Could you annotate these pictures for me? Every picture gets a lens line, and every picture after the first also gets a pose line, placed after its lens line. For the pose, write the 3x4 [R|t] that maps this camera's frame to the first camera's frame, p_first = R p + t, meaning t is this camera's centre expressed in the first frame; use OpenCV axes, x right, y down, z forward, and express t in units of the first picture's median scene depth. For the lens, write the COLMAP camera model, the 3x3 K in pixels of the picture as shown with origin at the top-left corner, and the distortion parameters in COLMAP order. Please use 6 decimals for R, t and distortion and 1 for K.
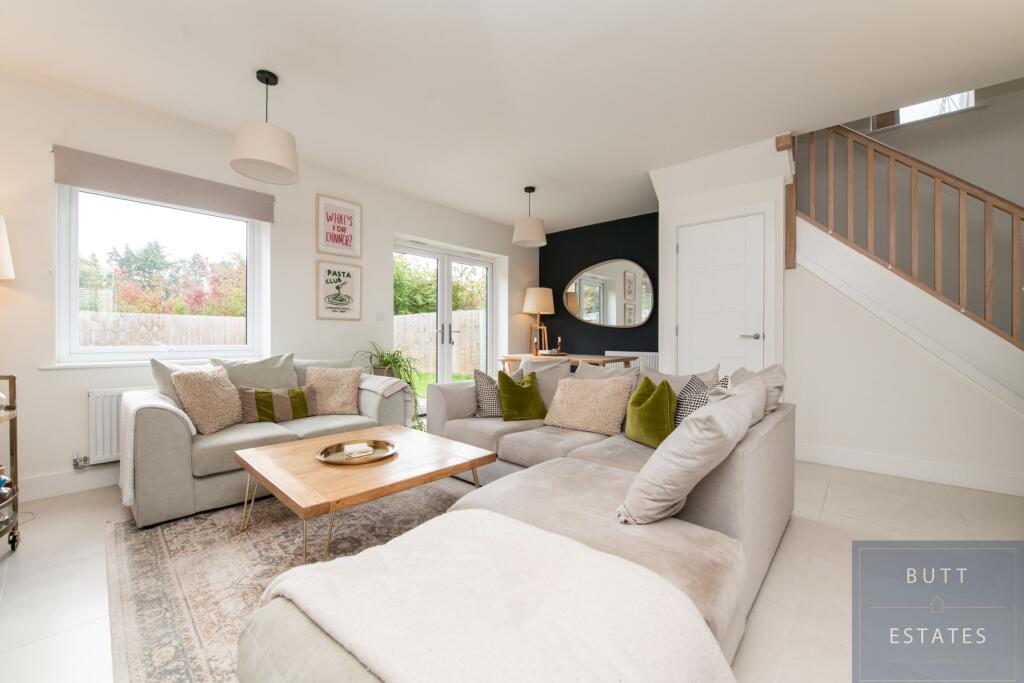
lens RADIAL K [[408.3, 0, 514.4], [0, 408.3, 337.7], [0, 0, 1]] dist [-0.008962, 0.000119]
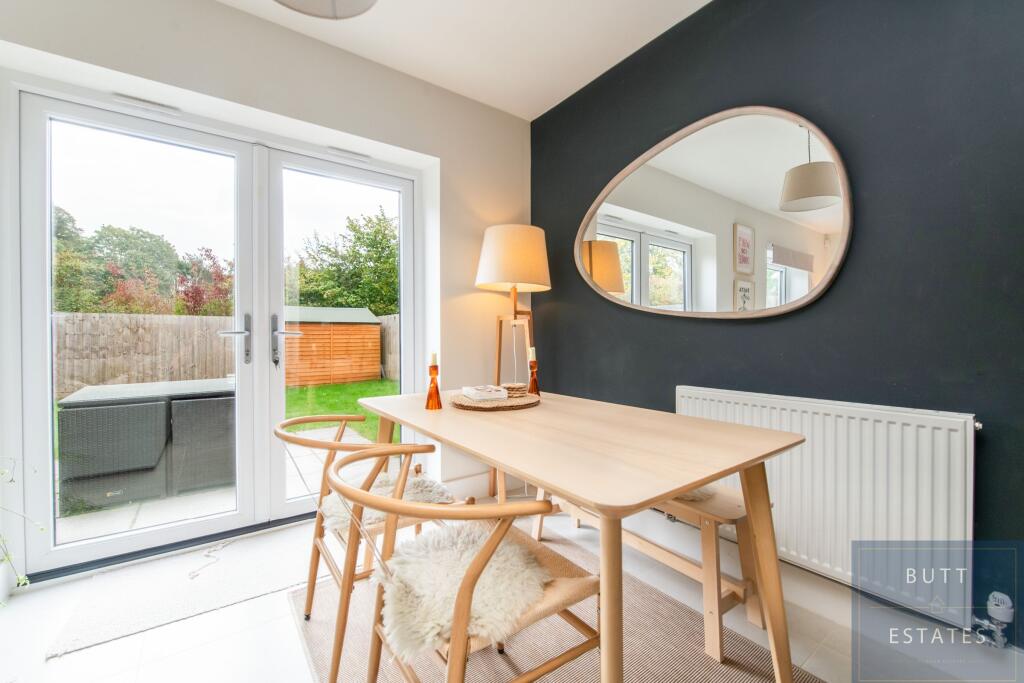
lens RADIAL K [[414.2, 0, 506.3], [0, 414.2, 338.7], [0, 0, 1]] dist [-0.001278, -0.000118]
pose [[0.971810, -0.003394, -0.235741, 0.233046], [0.003666, 0.999993, 0.000718, -0.011771], [0.235737, -0.001562, 0.971816, 0.871294]]
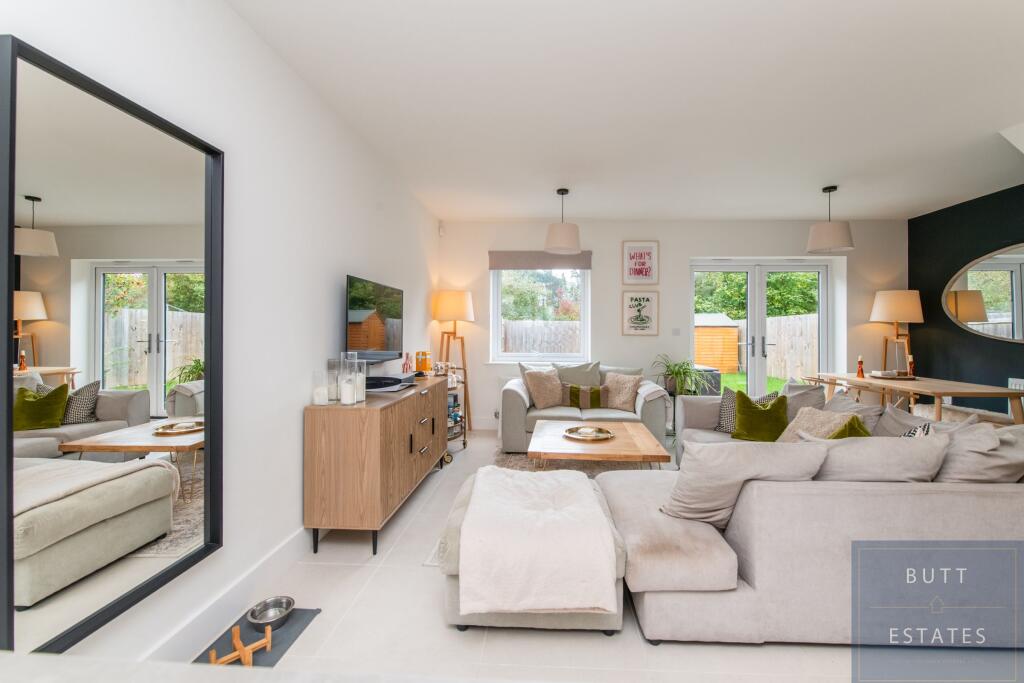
lens RADIAL K [[424.8, 0, 525.7], [0, 424.8, 327.9], [0, 0, 1]] dist [-0.011553, -0.000032]
pose [[0.619231, -0.002851, -0.785204, 0.383810], [-0.008762, 0.999906, -0.010541, -0.051453], [0.785160, 0.013407, 0.619147, -0.091769]]
